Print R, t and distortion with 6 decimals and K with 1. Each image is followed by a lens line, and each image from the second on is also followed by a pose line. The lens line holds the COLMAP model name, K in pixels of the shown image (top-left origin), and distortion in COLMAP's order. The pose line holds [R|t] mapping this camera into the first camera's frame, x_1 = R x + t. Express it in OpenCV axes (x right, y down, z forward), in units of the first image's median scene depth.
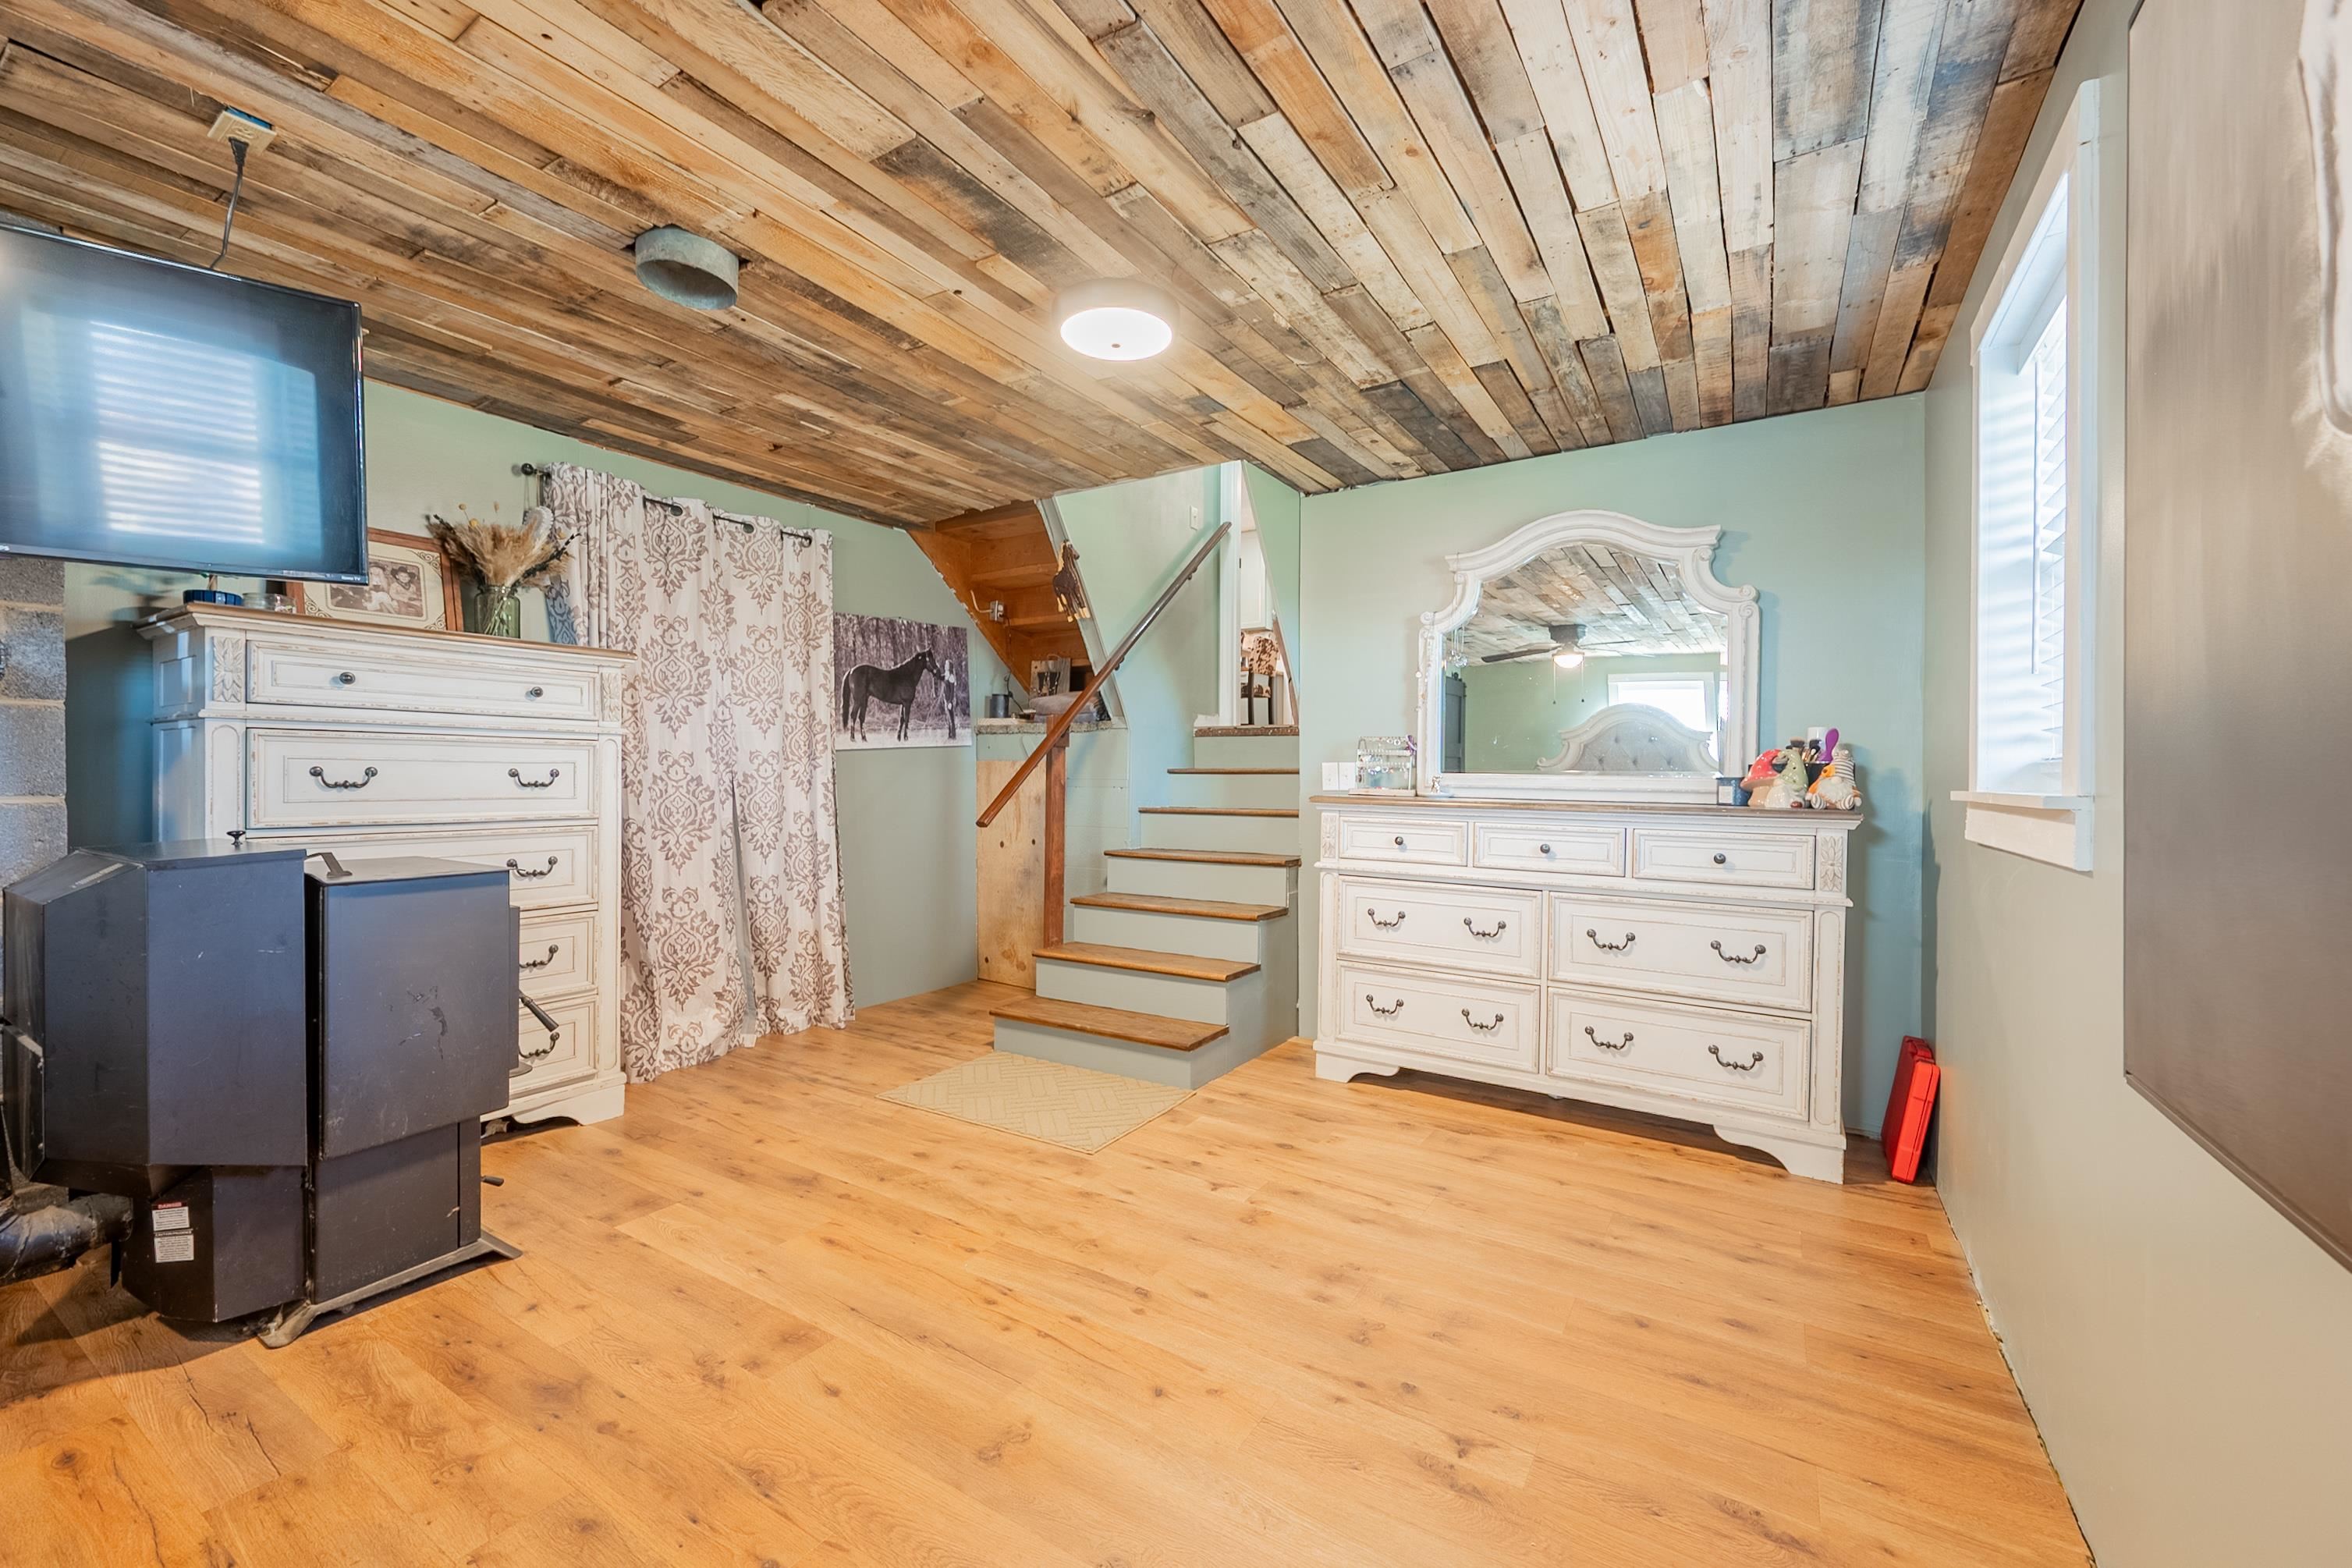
lens RADIAL K [[952.4, 0, 1182.4], [0, 952.4, 778.1], [0, 0, 1]] dist [0.007992, -0.001494]
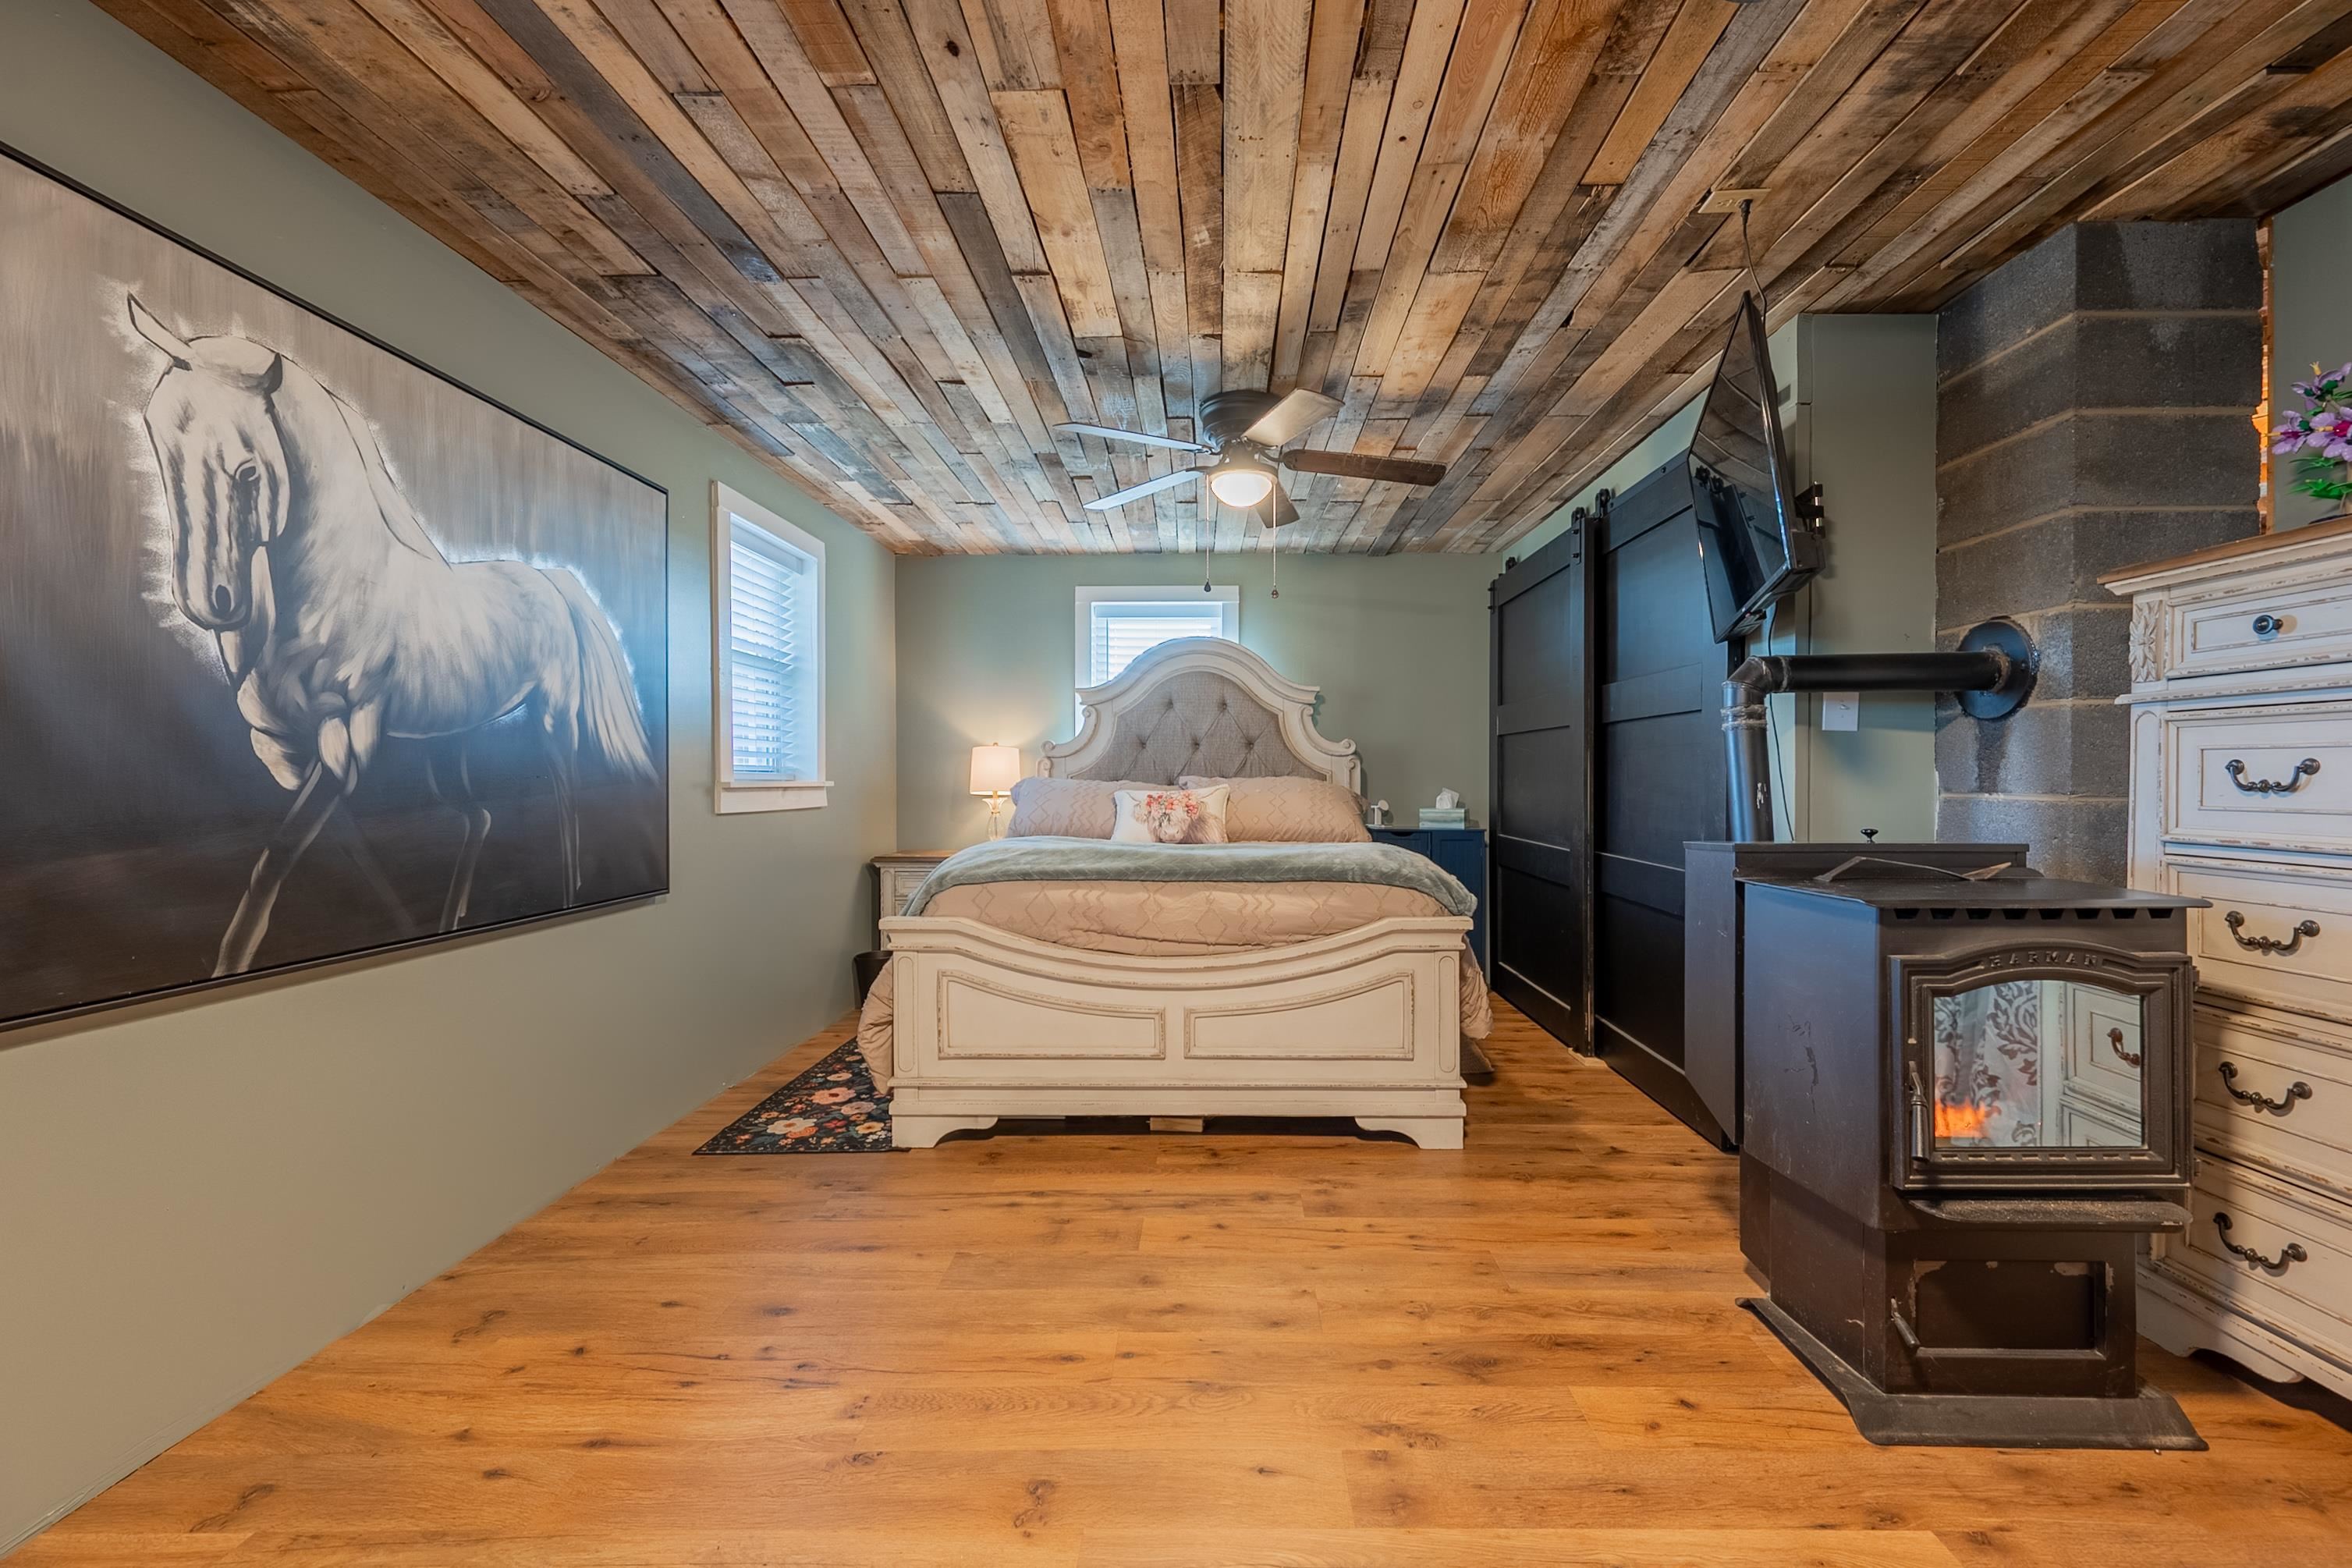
lens RADIAL K [[952.4, 0, 1200.2], [0, 952.4, 789.5], [0, 0, 1]] dist [0.007992, -0.001494]
pose [[-0.857846, 0.006645, -0.513863, 0.113621], [-0.000206, 0.999912, 0.013274, 0.000417], [0.513906, 0.011493, -0.857769, 1.438083]]
